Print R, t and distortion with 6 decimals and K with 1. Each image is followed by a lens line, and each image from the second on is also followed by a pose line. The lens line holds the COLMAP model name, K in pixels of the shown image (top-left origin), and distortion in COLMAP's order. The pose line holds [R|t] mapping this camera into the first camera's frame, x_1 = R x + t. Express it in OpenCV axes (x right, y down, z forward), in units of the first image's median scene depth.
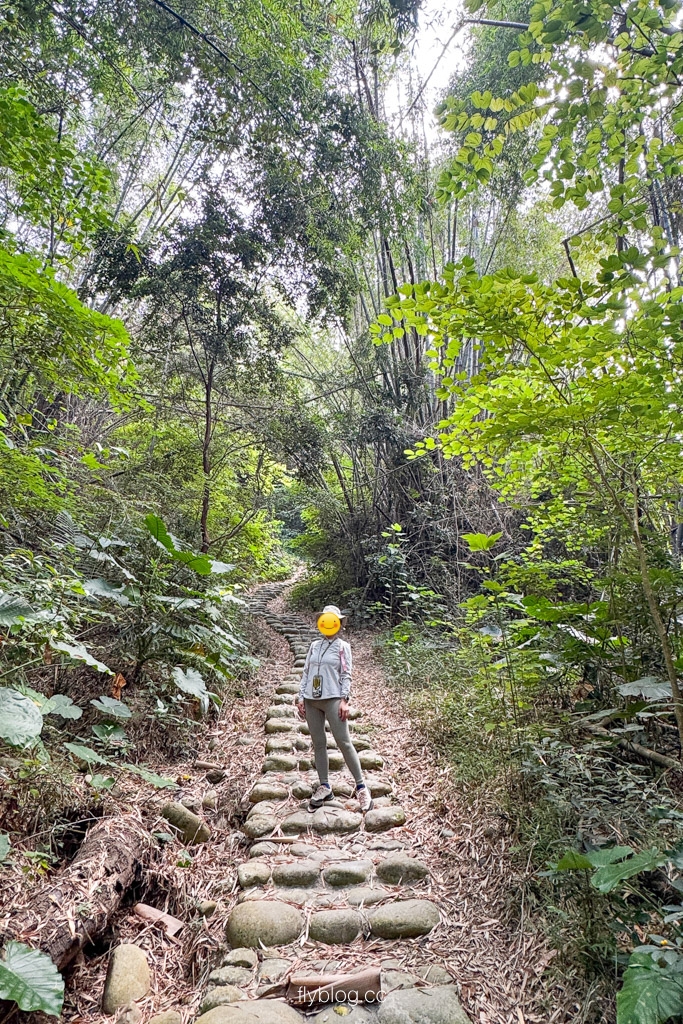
lens RADIAL K [[559.0, 0, 348.3], [0, 559.0, 478.1], [0, 0, 1]] dist [-0.037478, -0.000068]
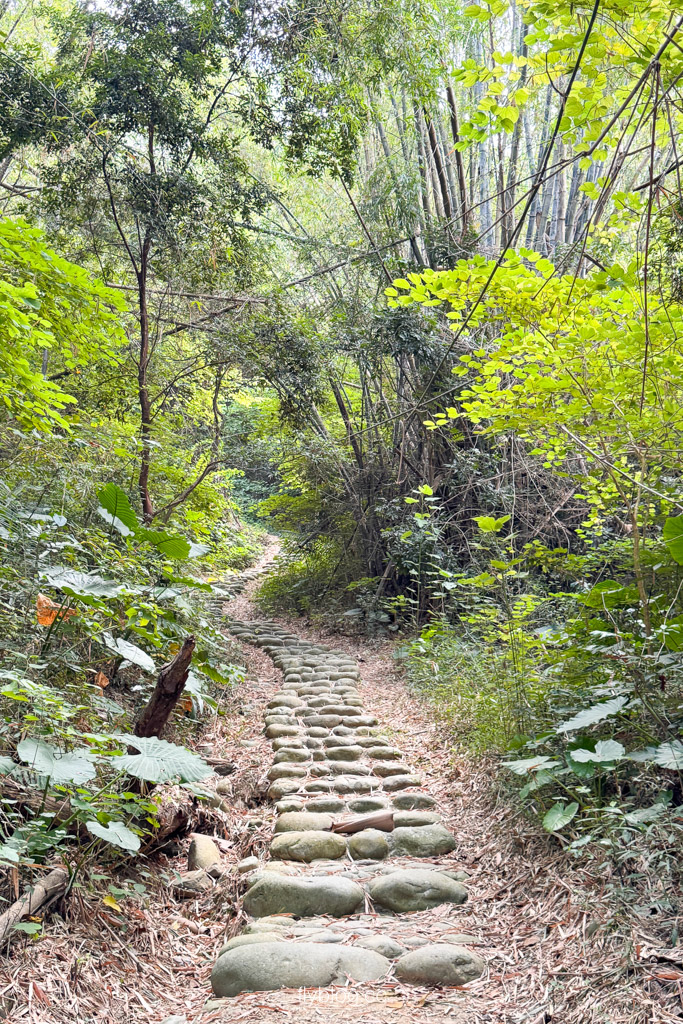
lens RADIAL K [[1171.3, 0, 341.1], [0, 1171.3, 511.6], [0, 0, 1]] dist [0.116427, 0.000000]
pose [[0.999953, -0.008404, -0.004850, -0.012309], [0.008961, 0.991557, 0.129361, -0.069123], [0.003722, -0.129398, 0.991586, -0.419378]]
